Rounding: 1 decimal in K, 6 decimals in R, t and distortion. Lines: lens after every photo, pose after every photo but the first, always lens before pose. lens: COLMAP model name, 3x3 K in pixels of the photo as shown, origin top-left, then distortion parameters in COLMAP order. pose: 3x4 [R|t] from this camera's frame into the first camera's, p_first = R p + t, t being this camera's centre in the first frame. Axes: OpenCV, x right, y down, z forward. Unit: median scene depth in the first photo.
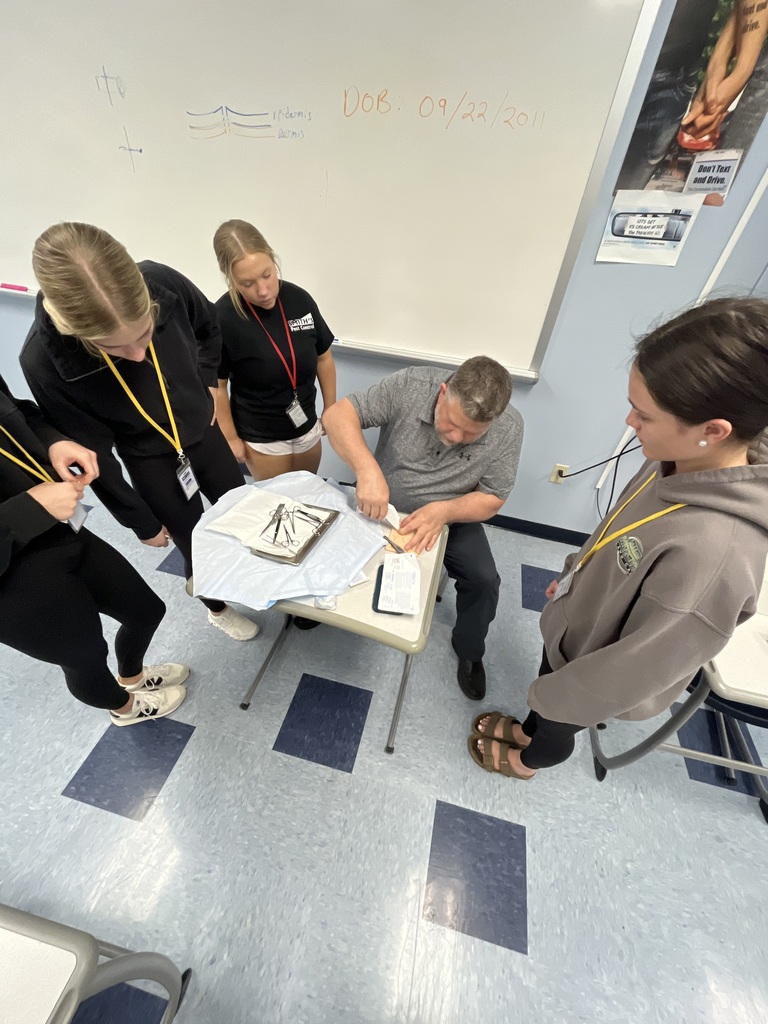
lens RADIAL K [[406.1, 0, 384.0], [0, 406.1, 512.0], [0, 0, 1]] dist [-0.011079, -0.000122]
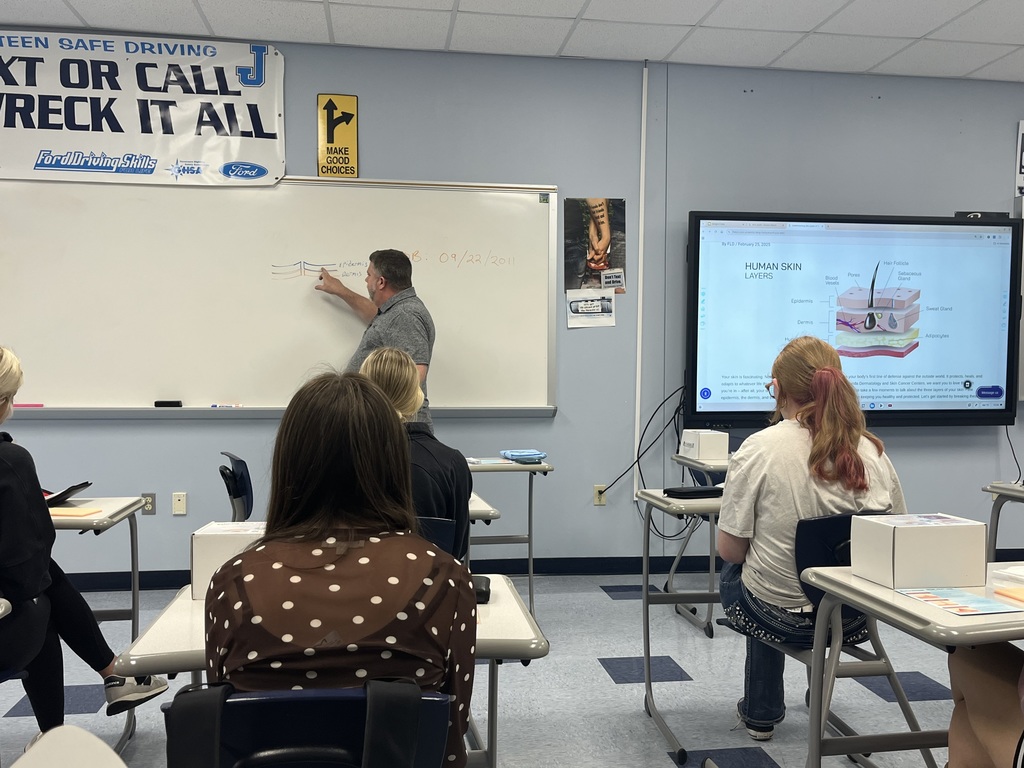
lens RADIAL K [[917.3, 0, 512.0], [0, 917.3, 384.0], [0, 0, 1]] dist [0.001520, 0.000267]
pose [[0.924535, -0.074264, 0.373791, -1.102321], [0.293865, 0.763429, -0.575169, 1.654972], [-0.242649, 0.641608, 0.727640, -1.493103]]
